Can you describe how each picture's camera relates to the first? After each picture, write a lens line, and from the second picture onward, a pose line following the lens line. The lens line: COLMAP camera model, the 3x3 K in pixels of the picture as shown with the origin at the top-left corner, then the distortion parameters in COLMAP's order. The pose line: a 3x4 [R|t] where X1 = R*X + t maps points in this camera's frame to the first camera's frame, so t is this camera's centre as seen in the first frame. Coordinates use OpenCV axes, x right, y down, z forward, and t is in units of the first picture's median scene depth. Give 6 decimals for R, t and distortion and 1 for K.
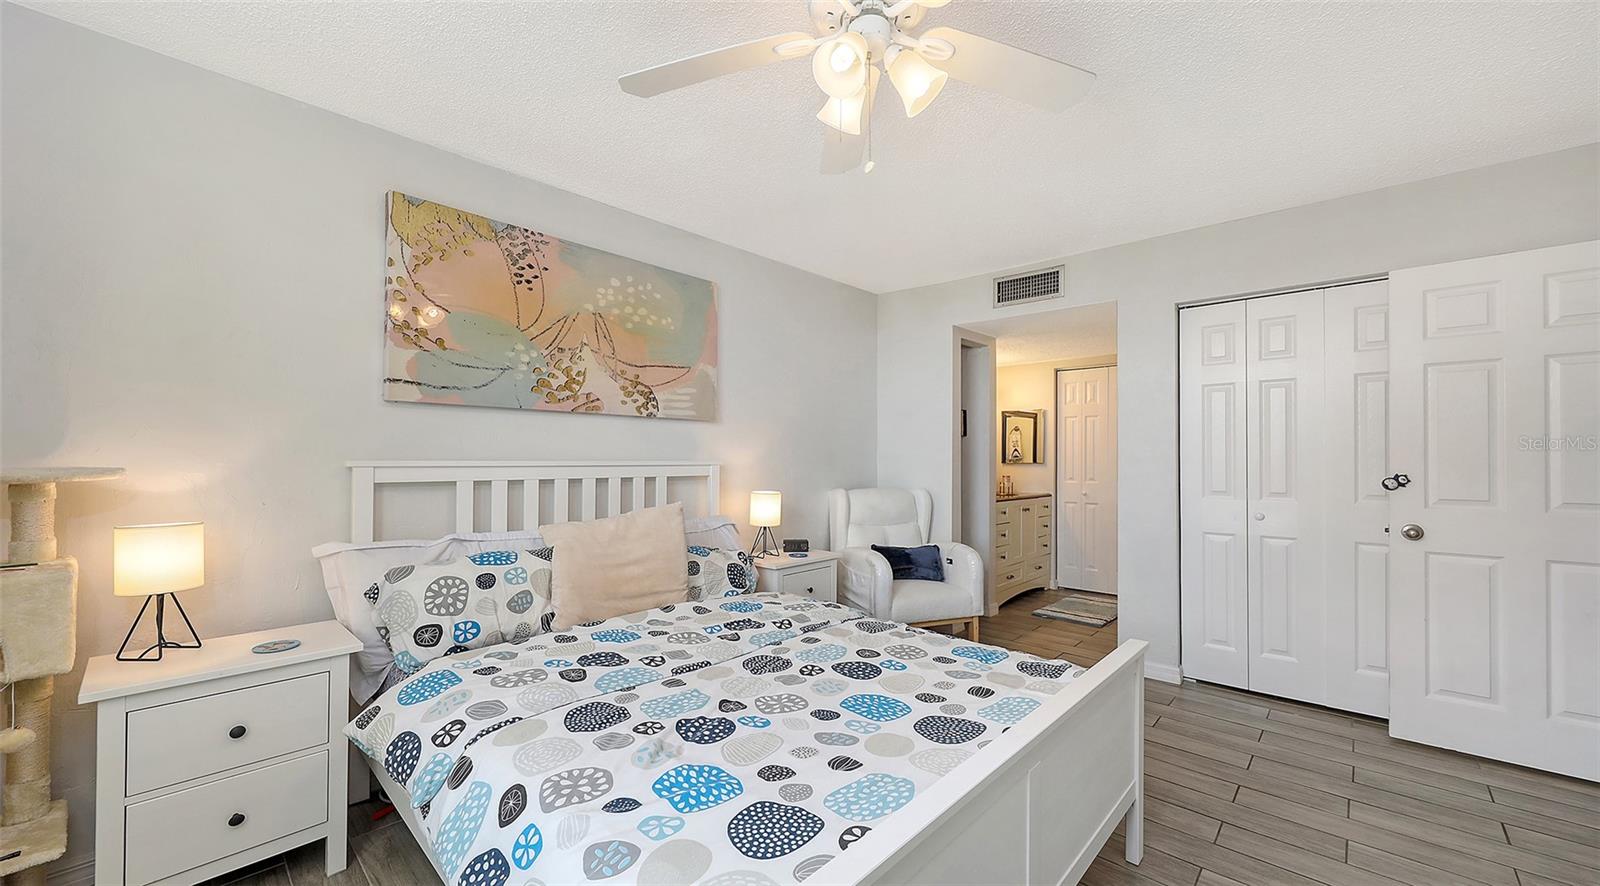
lens RADIAL K [[599.1, 0, 803.0], [0, 599.1, 451.8], [0, 0, 1]] dist [0.001048, -0.000960]
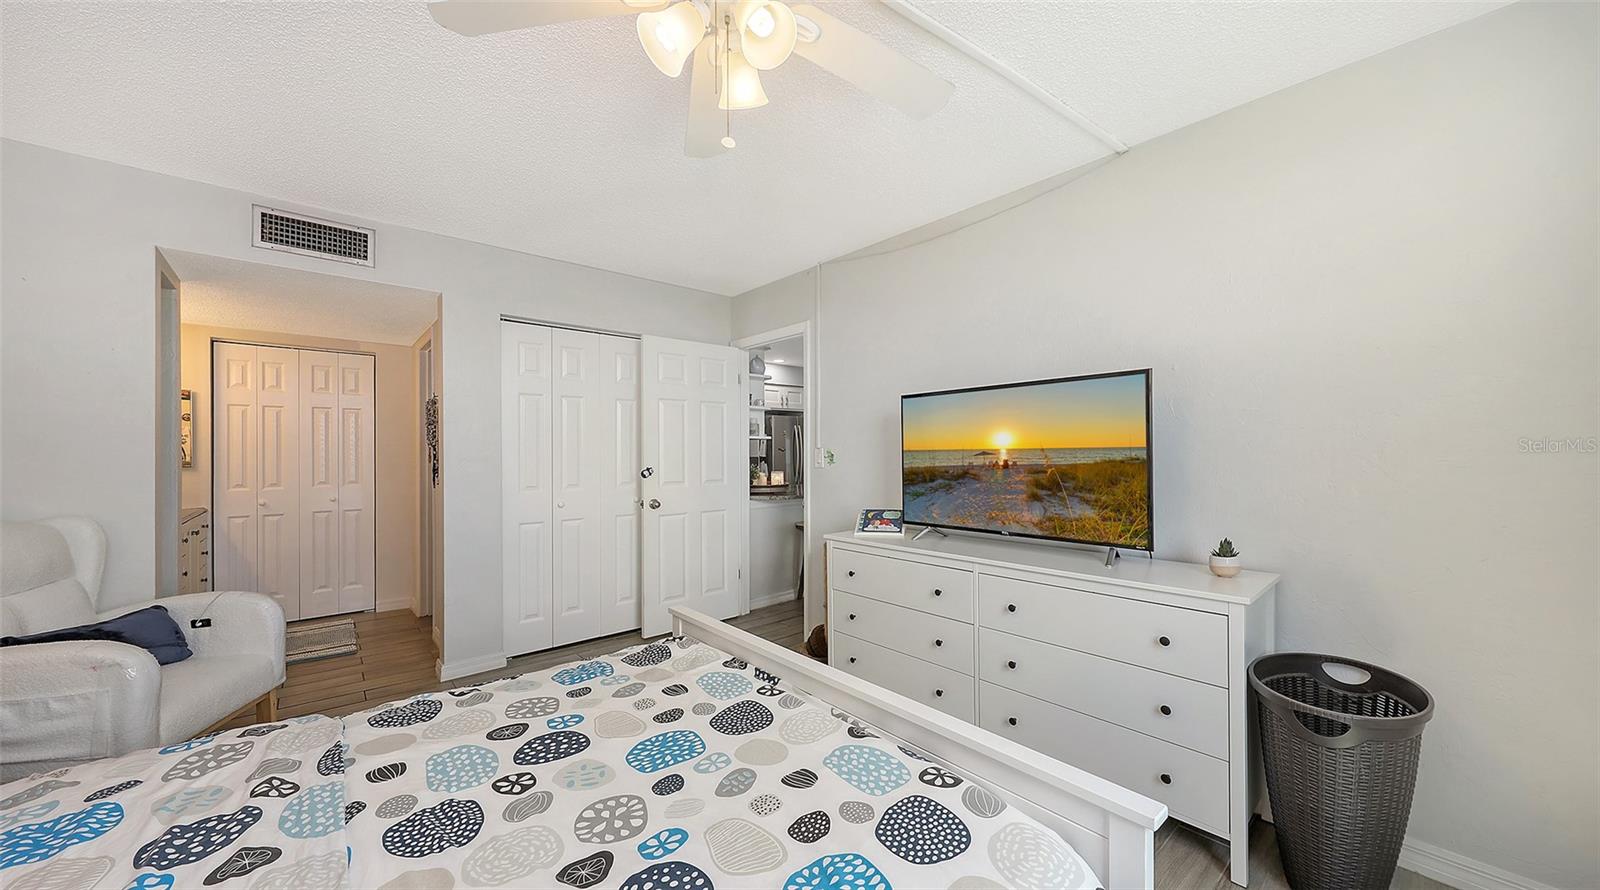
lens RADIAL K [[569.1, 0, 793.9], [0, 569.1, 454.1], [0, 0, 1]] dist [0.011862, 0.000035]
pose [[0.126378, -0.003492, 0.991976, -0.414779], [-0.004709, 0.999980, 0.004120, -0.004460], [-0.991971, -0.005191, 0.126359, 0.438869]]
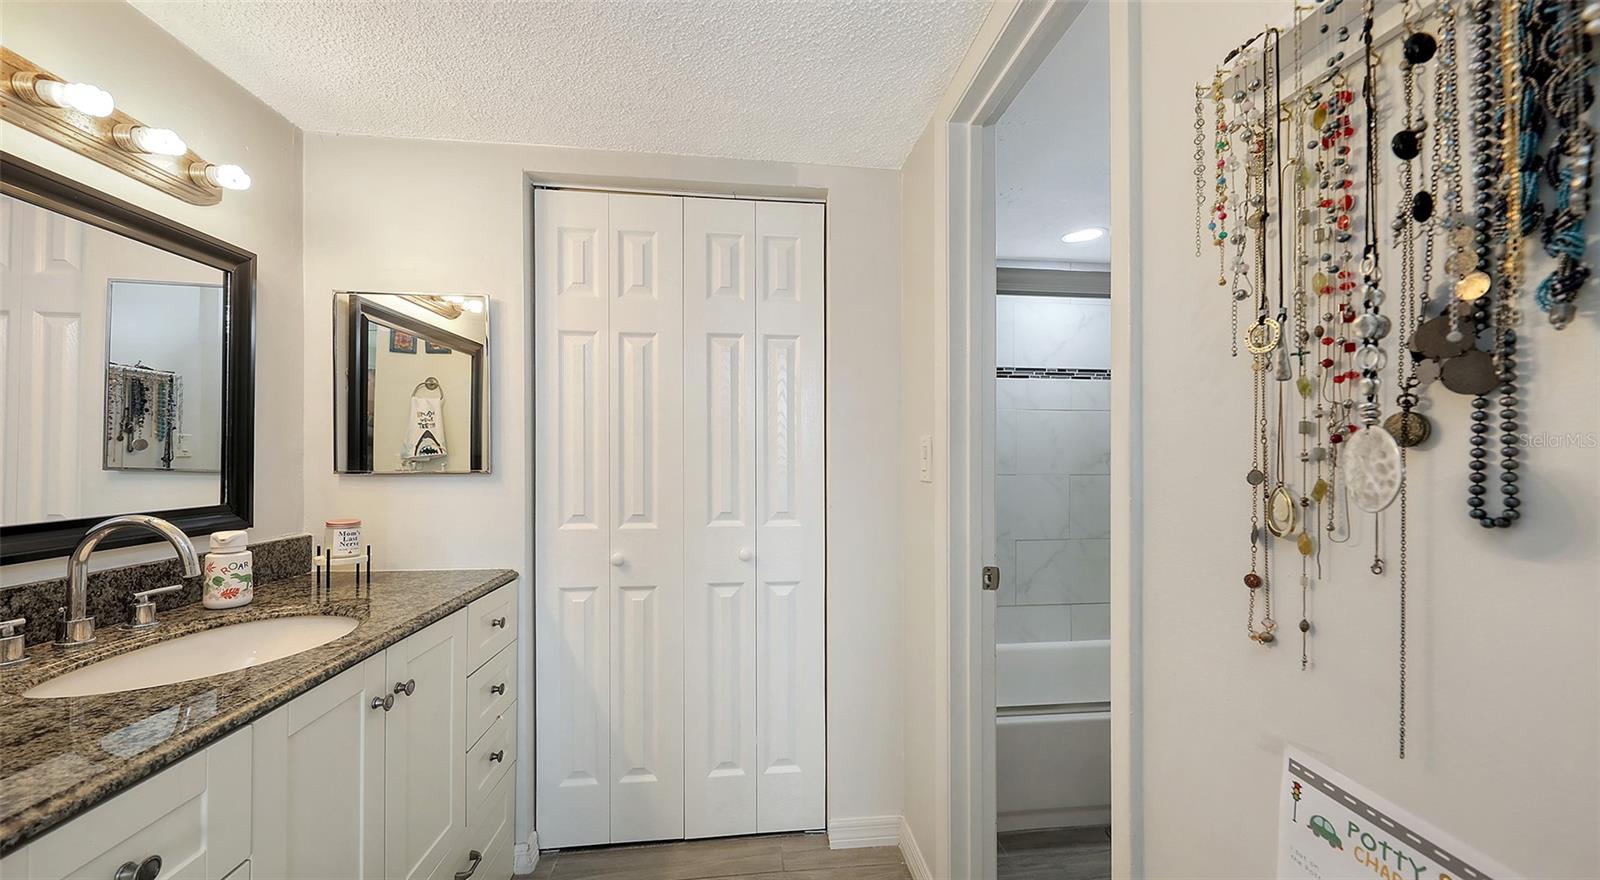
lens RADIAL K [[569.1, 0, 808.6], [0, 569.1, 453.8], [0, 0, 1]] dist [0.011862, 0.000035]
pose [[0.659071, -0.004600, 0.752066, 0.631614], [-0.001937, 0.999968, 0.007814, 0.013333], [-0.752078, -0.006606, 0.659041, 1.497498]]
